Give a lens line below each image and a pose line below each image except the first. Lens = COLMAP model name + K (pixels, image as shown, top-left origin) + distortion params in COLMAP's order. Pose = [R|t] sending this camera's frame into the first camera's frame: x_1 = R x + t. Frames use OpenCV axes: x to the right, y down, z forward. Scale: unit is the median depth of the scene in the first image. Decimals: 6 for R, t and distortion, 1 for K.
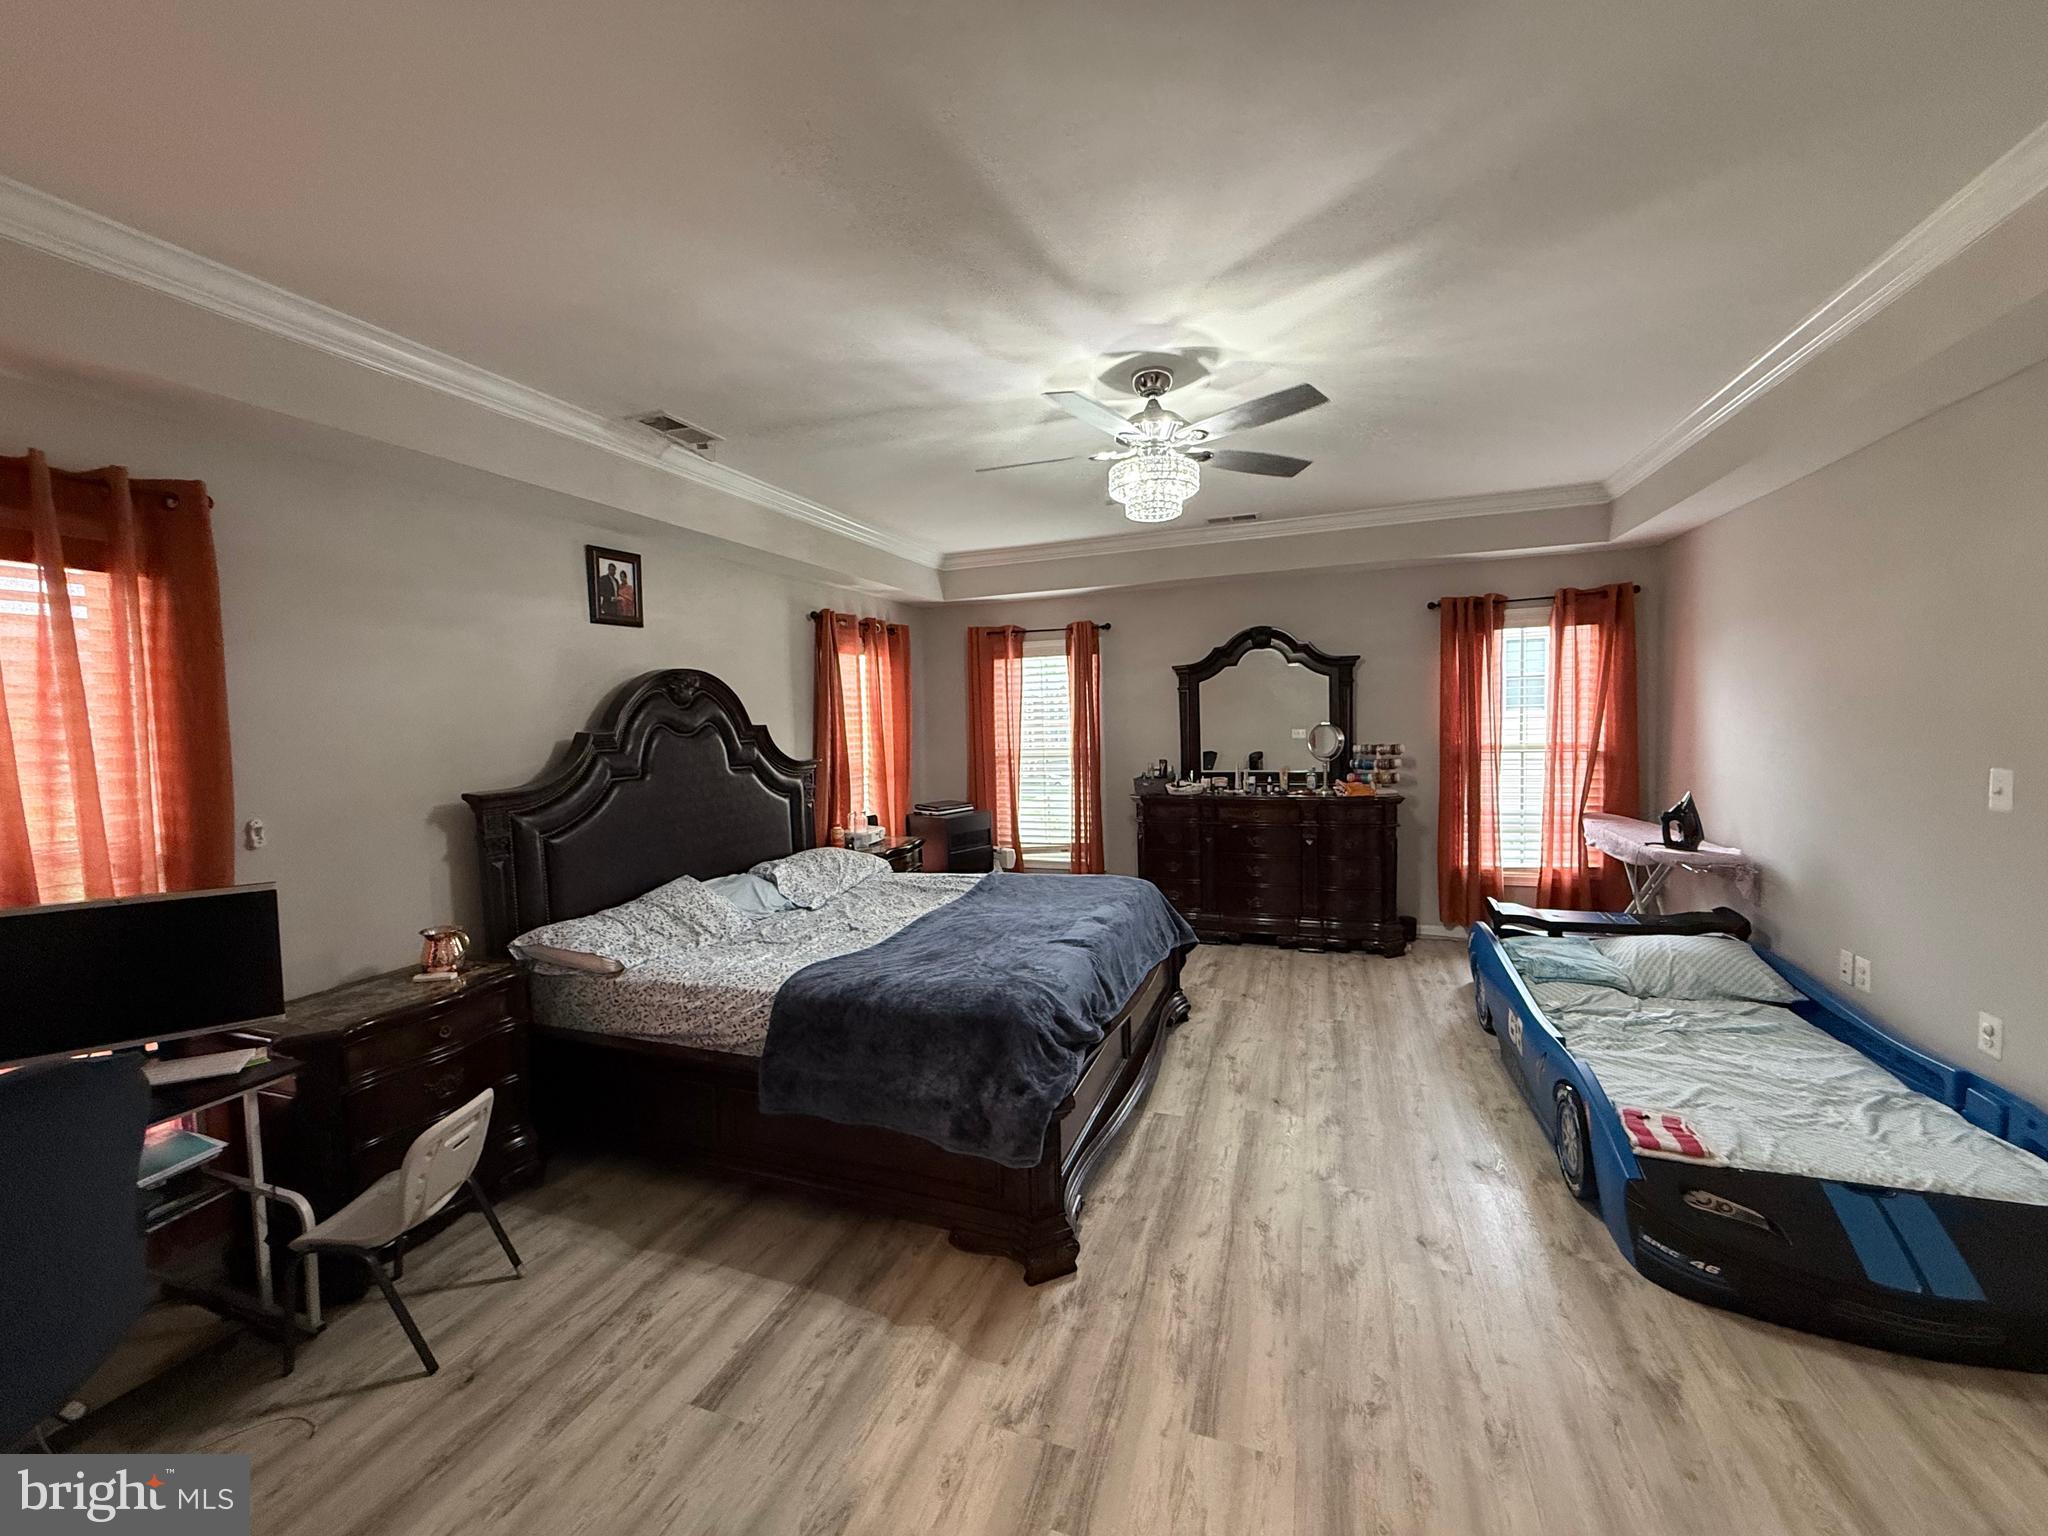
lens RADIAL K [[813.1, 0, 1019.2], [0, 813.1, 767.0], [0, 0, 1]] dist [-0.000494, 0.000195]
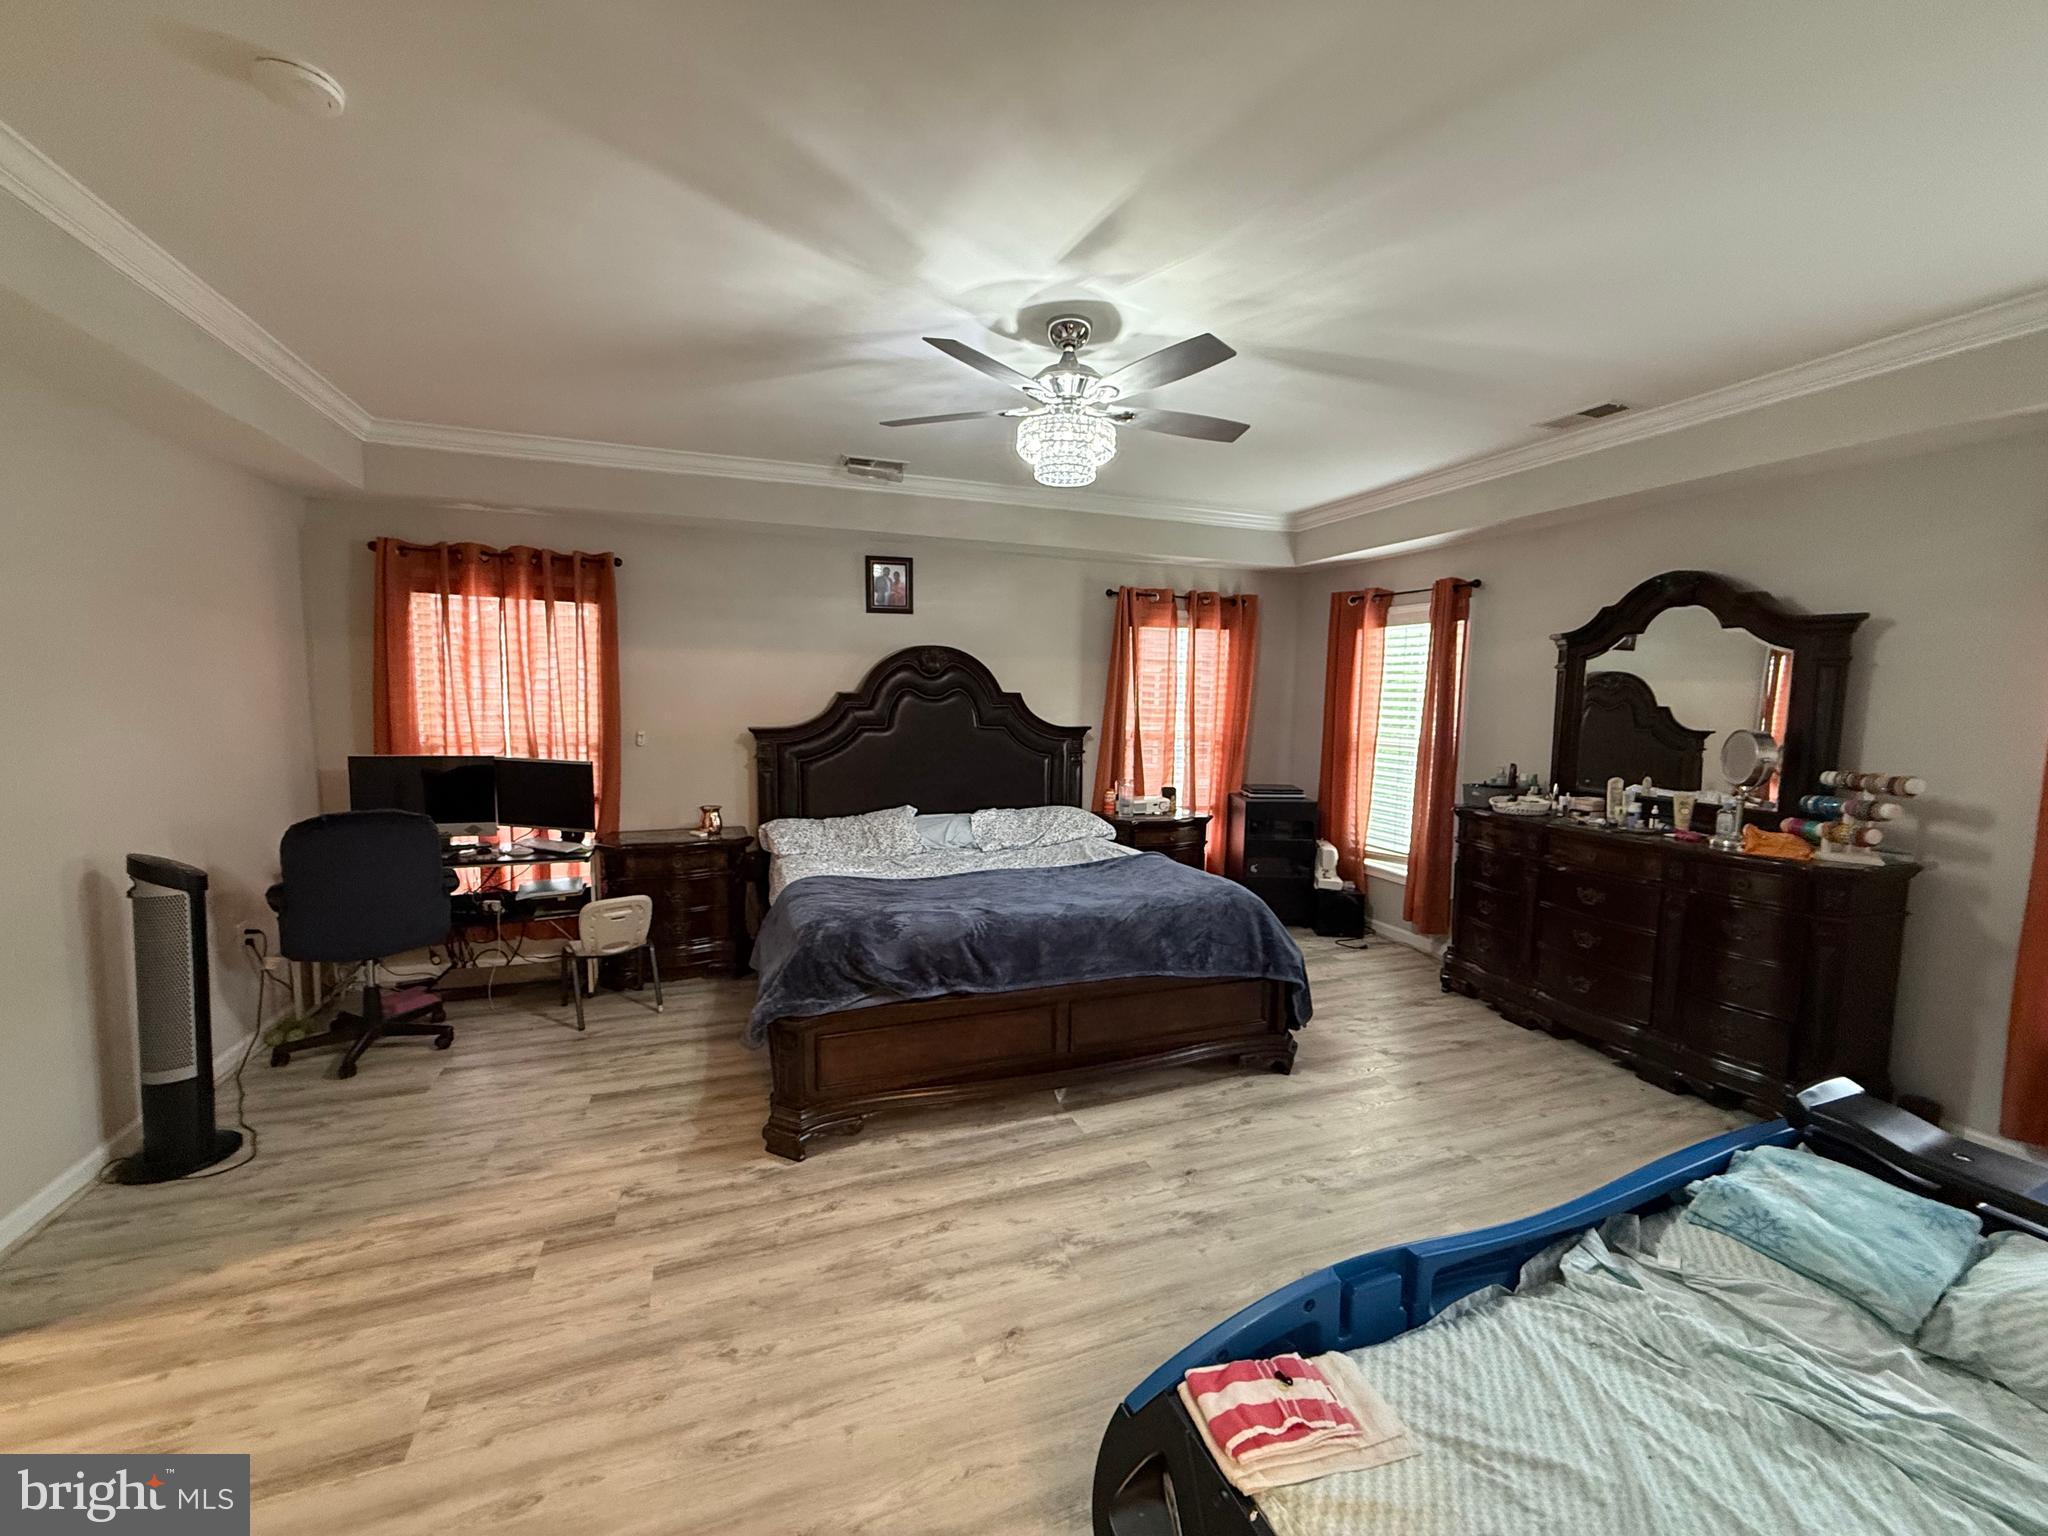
lens RADIAL K [[813.1, 0, 1019.2], [0, 813.1, 767.0], [0, 0, 1]] dist [-0.000494, 0.000195]
pose [[0.651161, 0.108474, -0.751147, 0.751645], [-0.079516, 0.994037, 0.074619, -0.042959], [0.754762, 0.011139, 0.655904, 0.314339]]
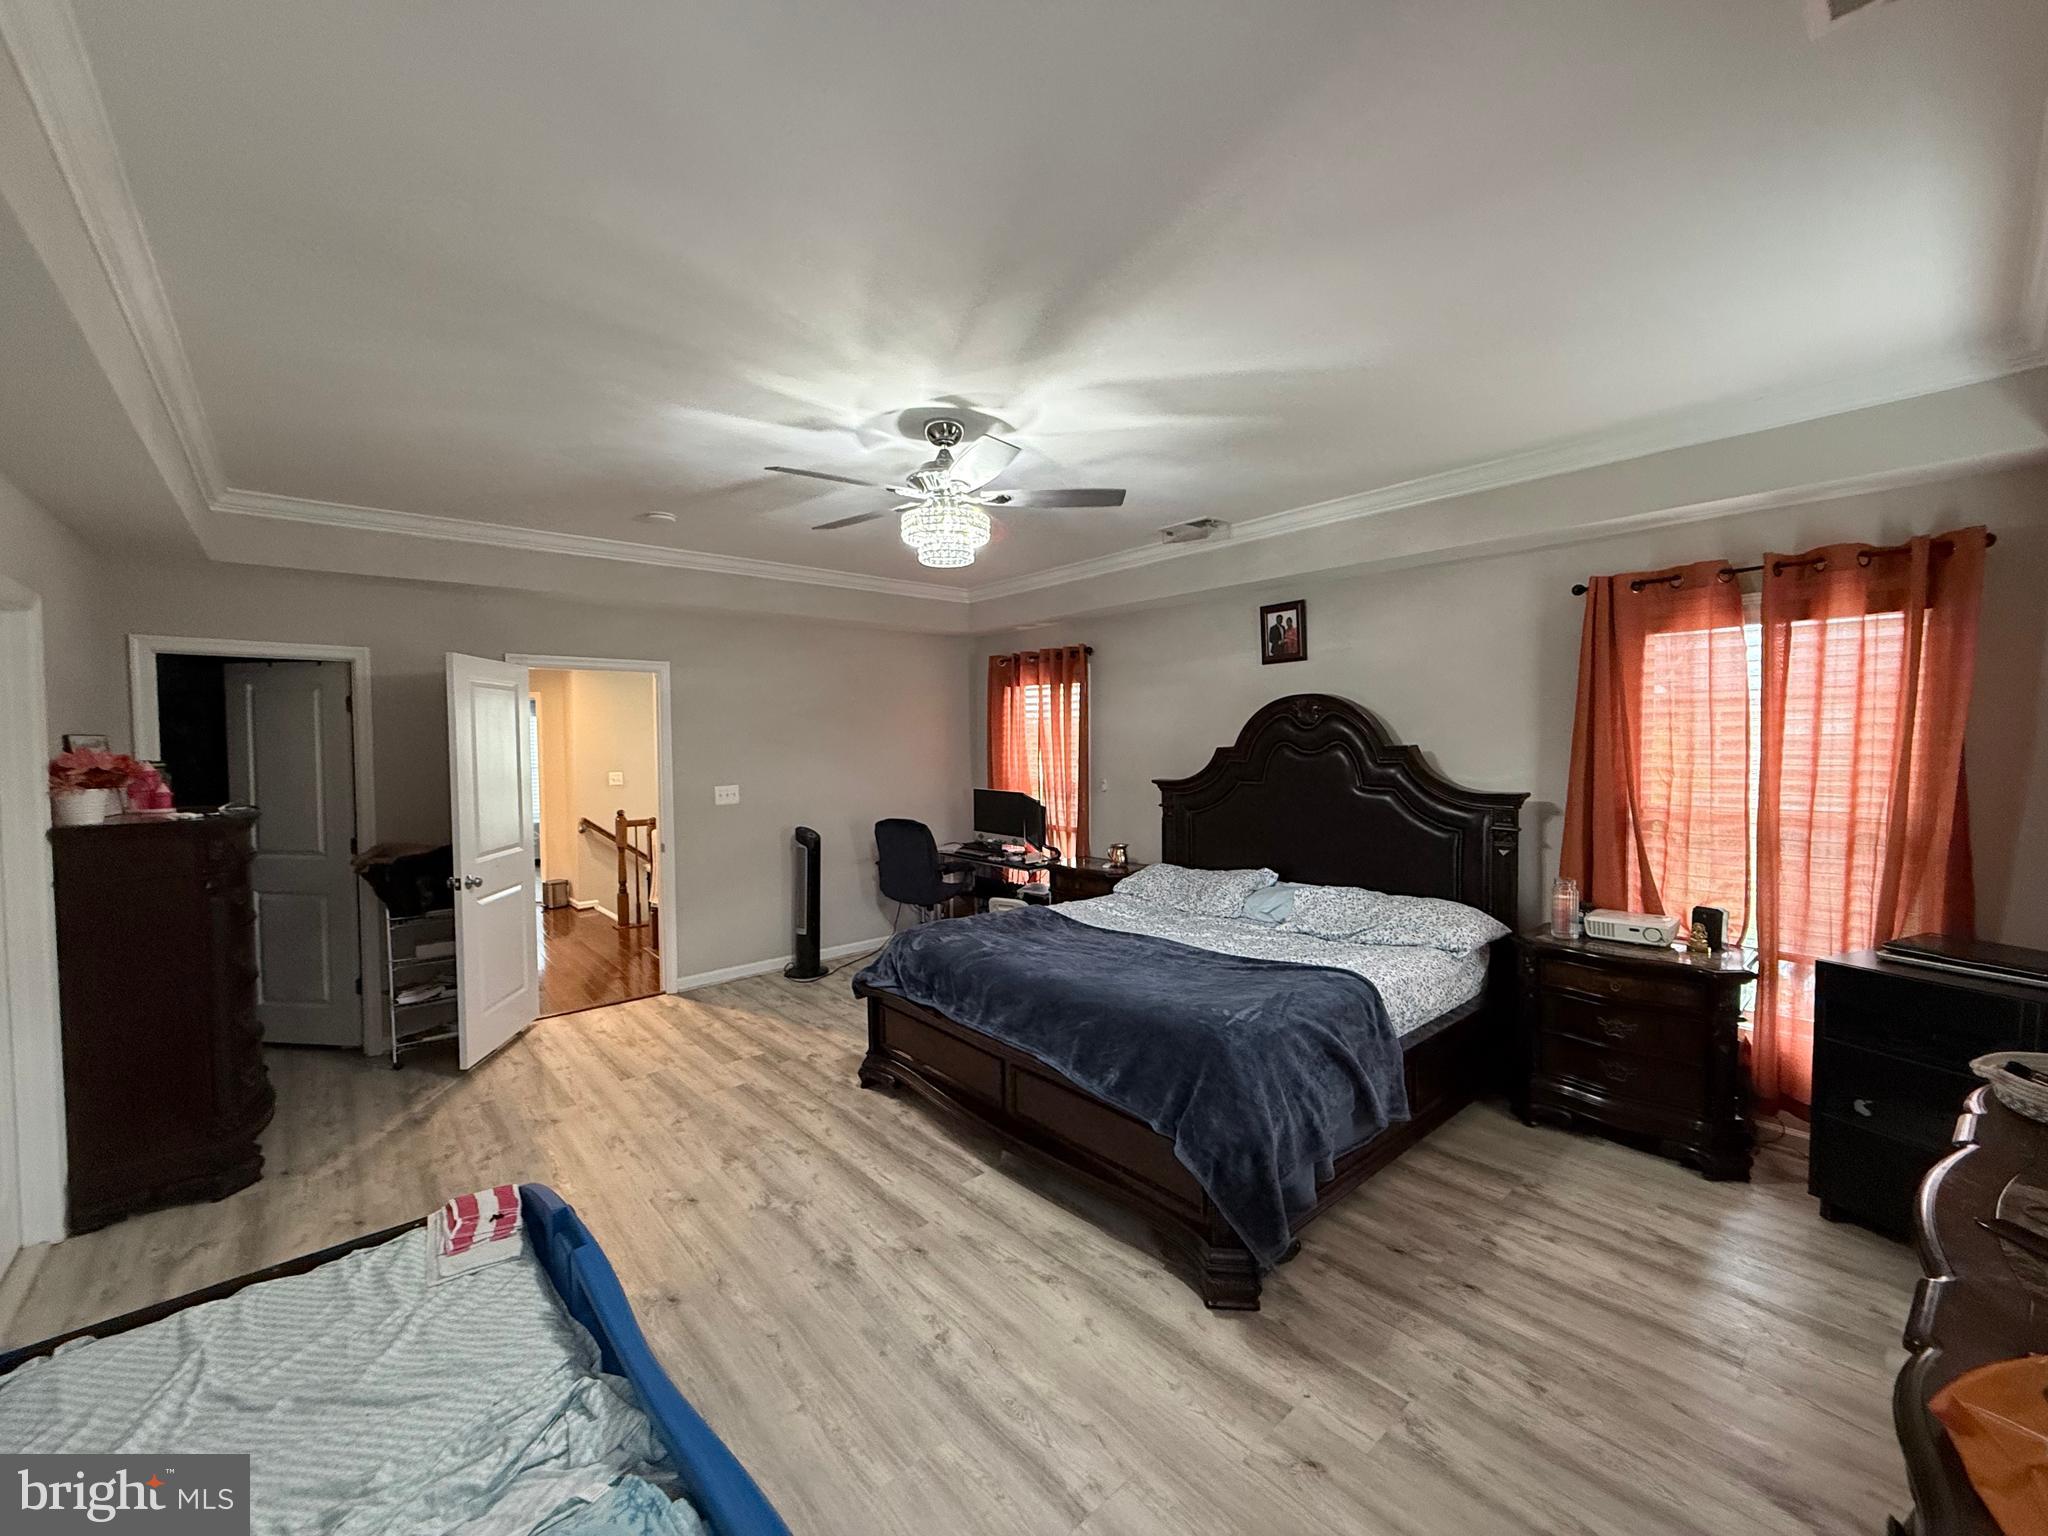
lens RADIAL K [[813.1, 0, 1019.2], [0, 813.1, 767.0], [0, 0, 1]] dist [-0.000494, 0.000195]
pose [[-0.479232, 0.072094, -0.874722, 0.903819], [-0.023369, 0.995219, 0.094828, -0.136142], [0.877377, 0.065886, -0.475257, 1.386031]]
